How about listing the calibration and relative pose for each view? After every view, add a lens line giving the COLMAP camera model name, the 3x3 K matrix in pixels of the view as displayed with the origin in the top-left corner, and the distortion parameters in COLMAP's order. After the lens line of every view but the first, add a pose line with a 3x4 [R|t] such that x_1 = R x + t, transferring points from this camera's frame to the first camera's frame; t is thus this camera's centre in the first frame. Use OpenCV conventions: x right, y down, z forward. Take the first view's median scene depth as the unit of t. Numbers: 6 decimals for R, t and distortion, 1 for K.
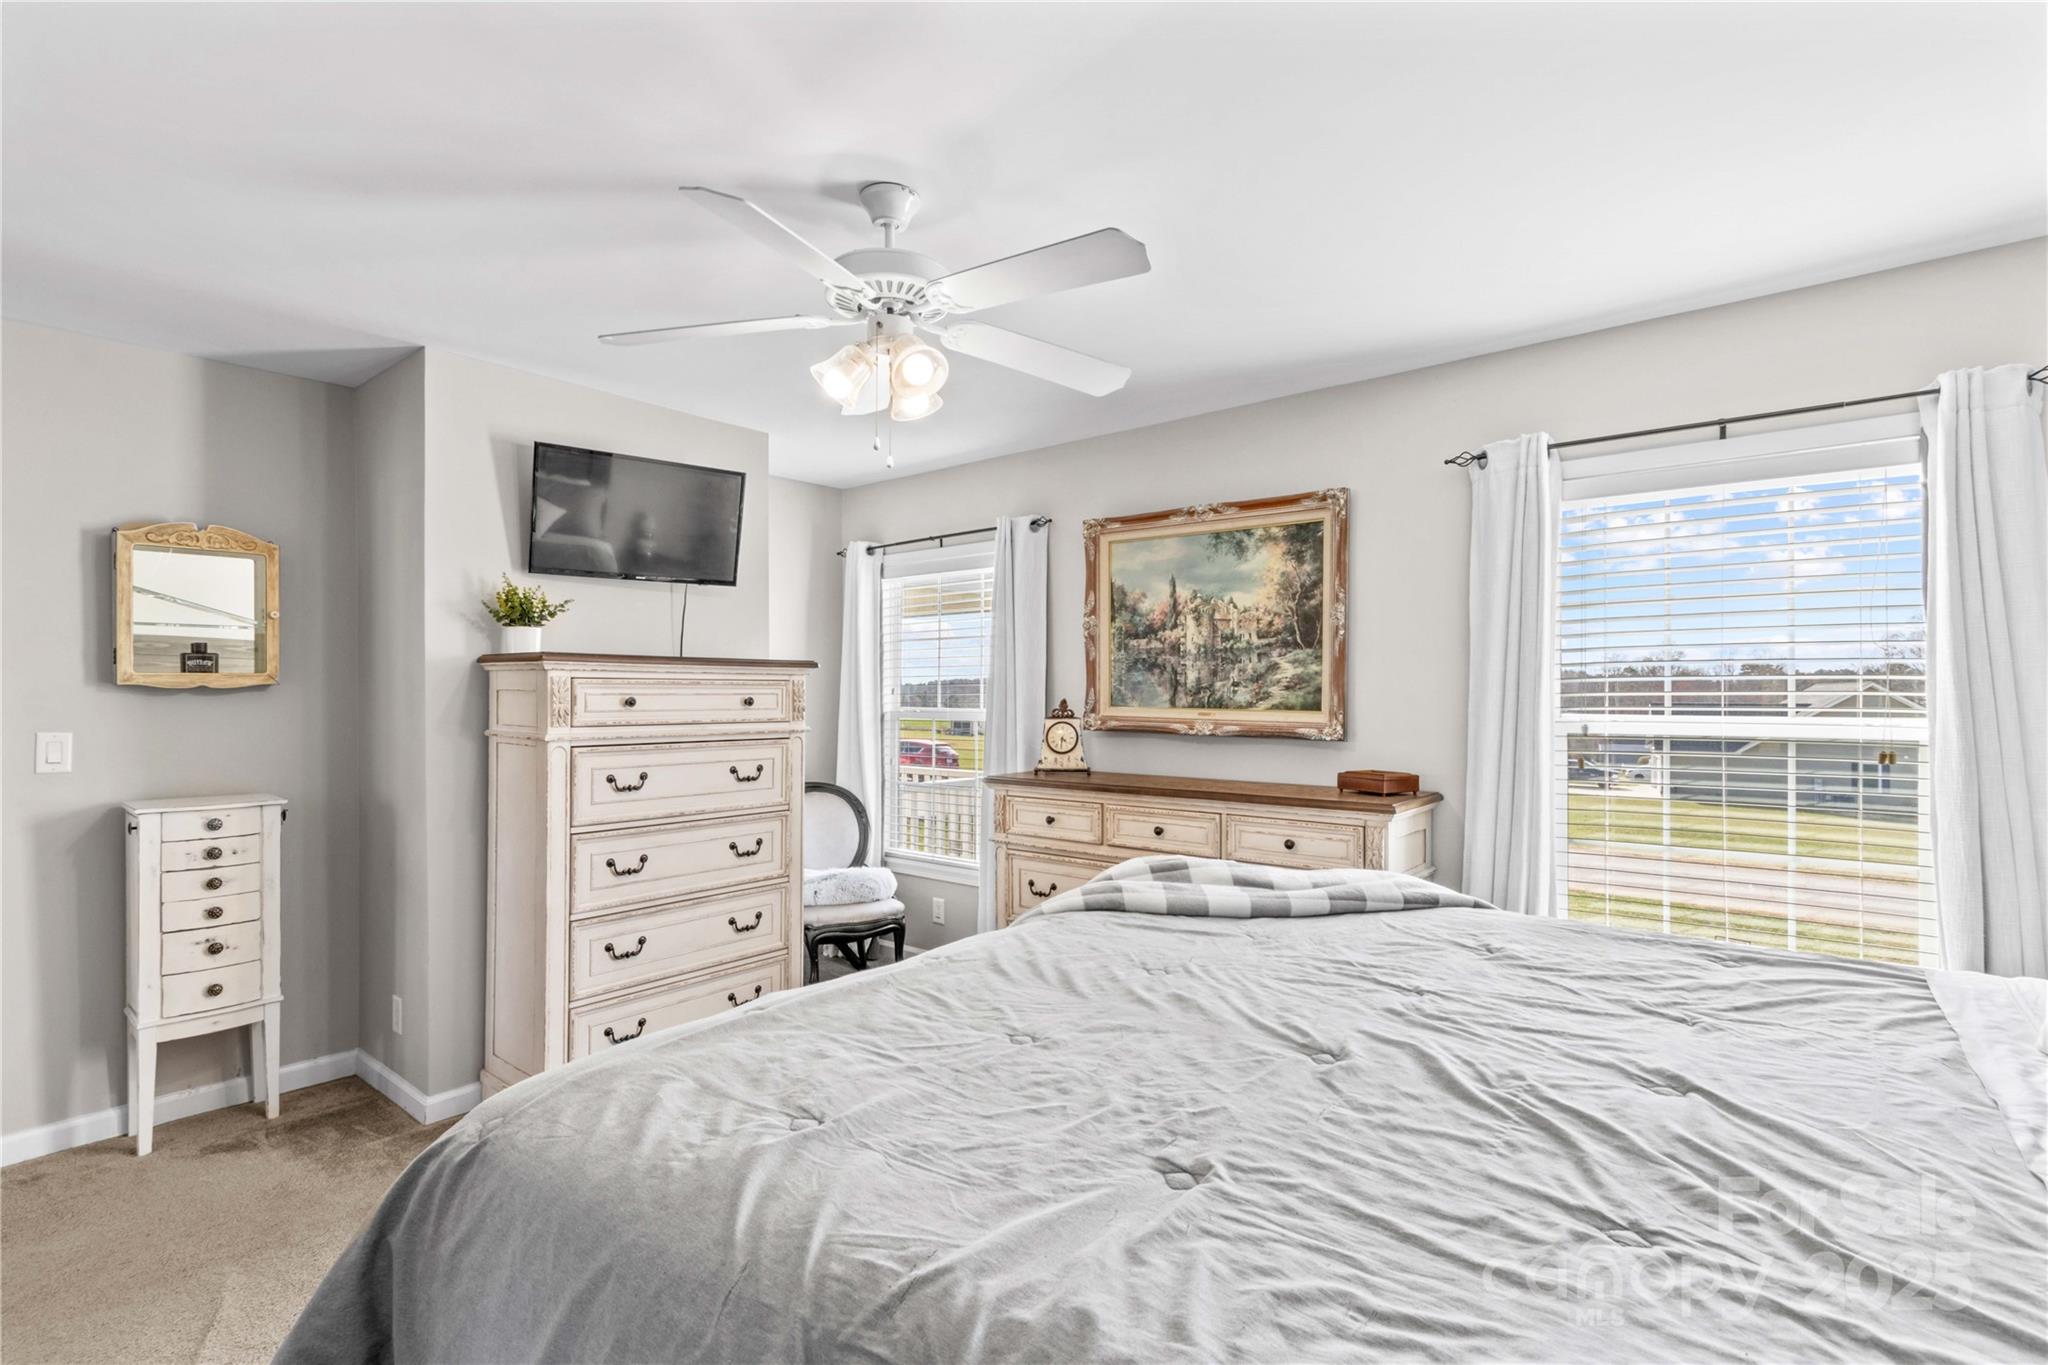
lens RADIAL K [[955.6, 0, 1024.2], [0, 955.6, 693.4], [0, 0, 1]] dist [-0.000651, 0.000434]
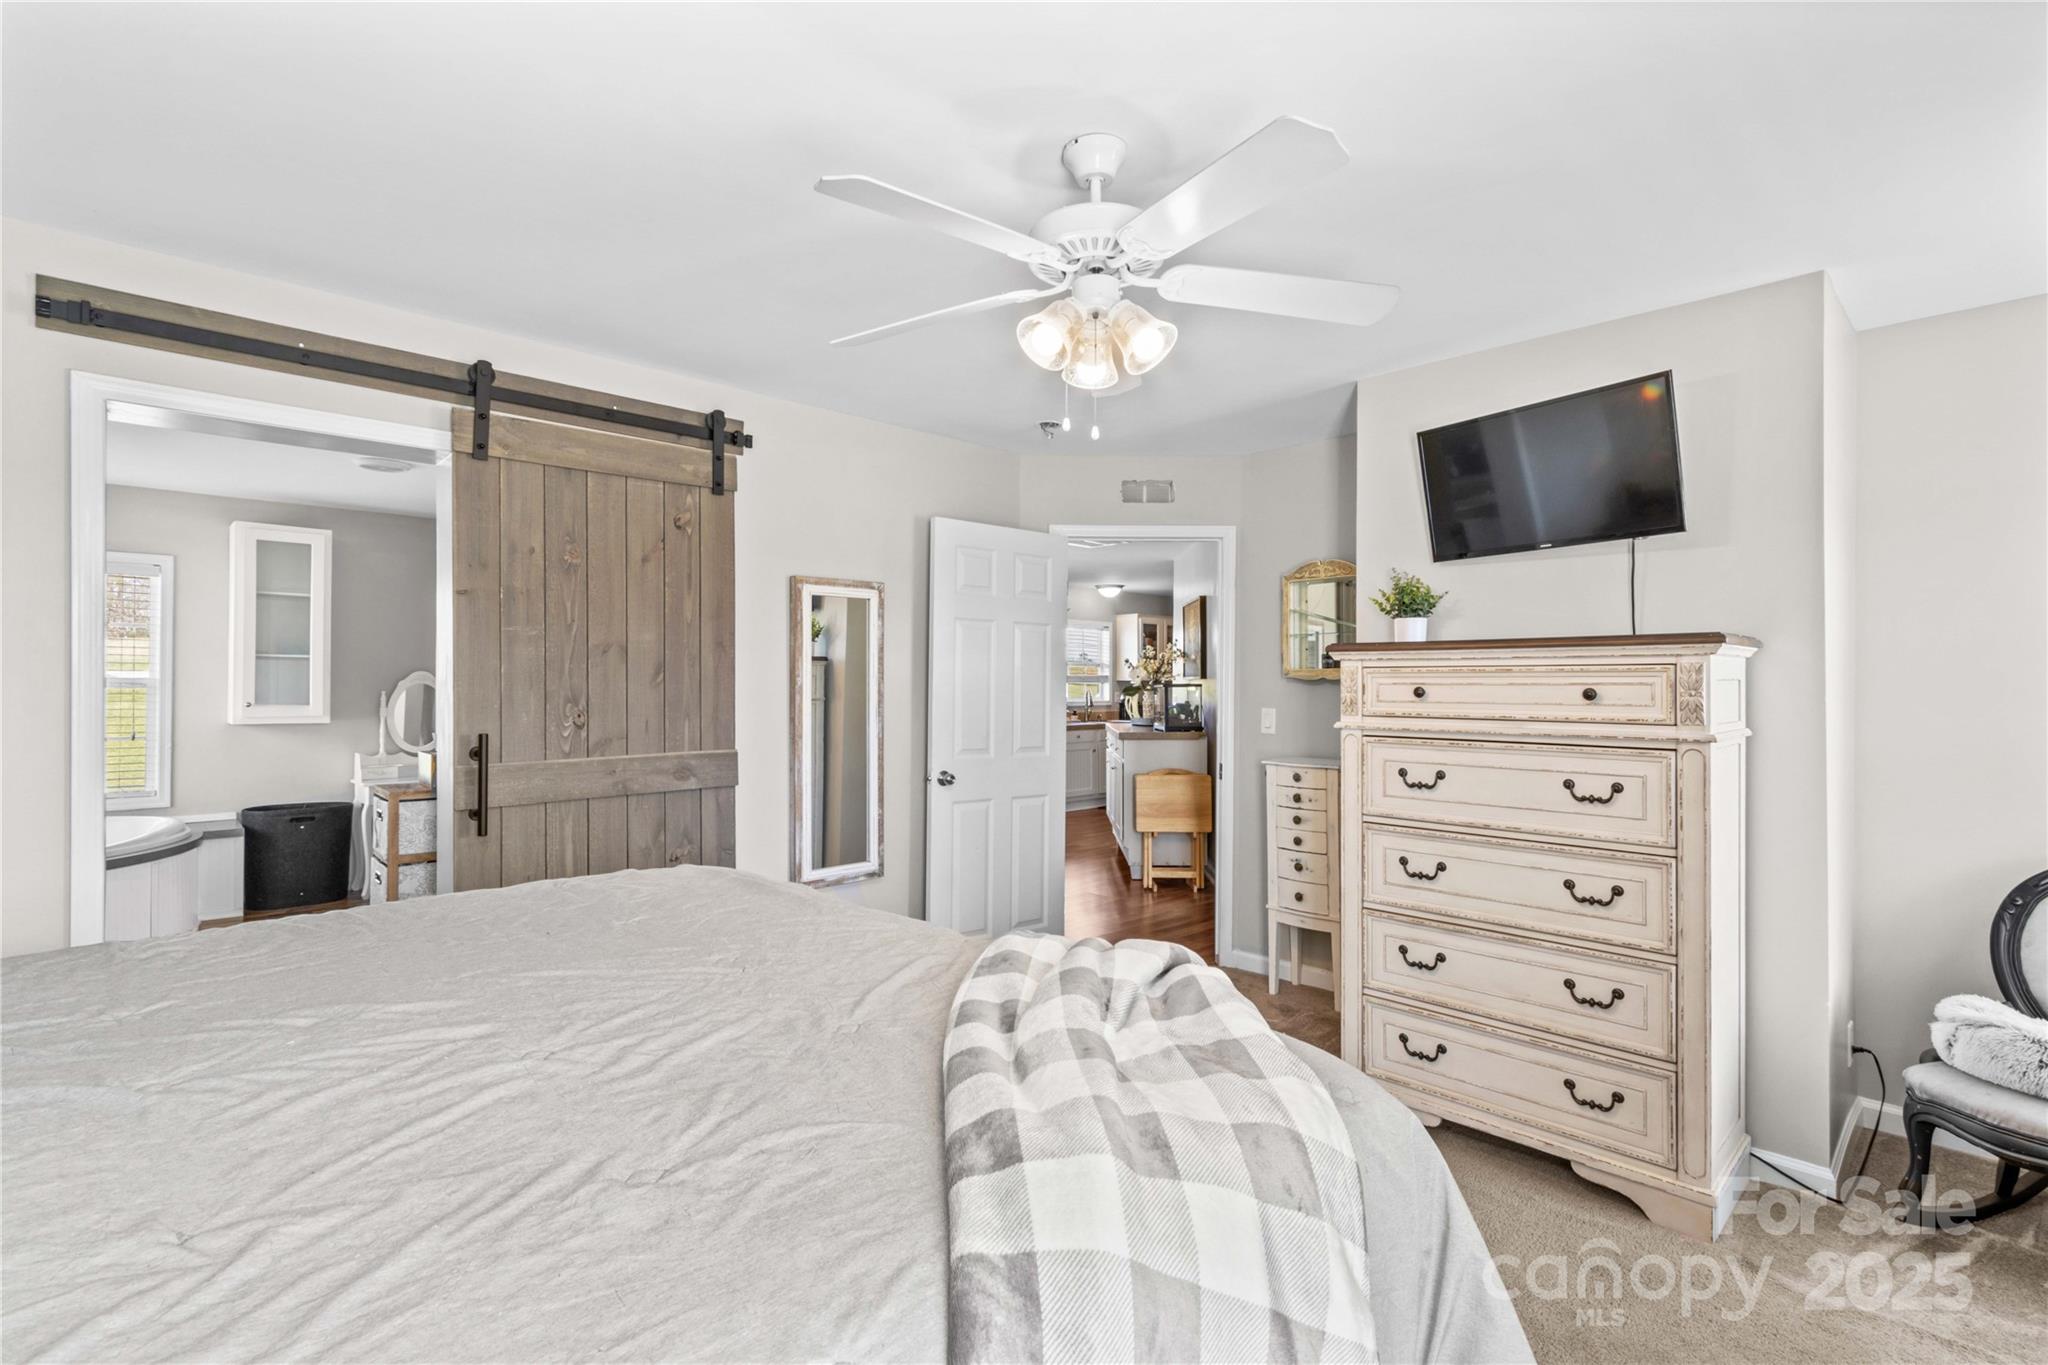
lens RADIAL K [[955.6, 0, 1019.8], [0, 955.6, 679.4], [0, 0, 1]] dist [-0.000651, 0.000434]
pose [[-0.132336, -0.006333, -0.991185, 0.554536], [-0.002667, 0.999978, -0.006033, 0.003233], [0.991201, 0.001845, -0.132350, 0.735565]]
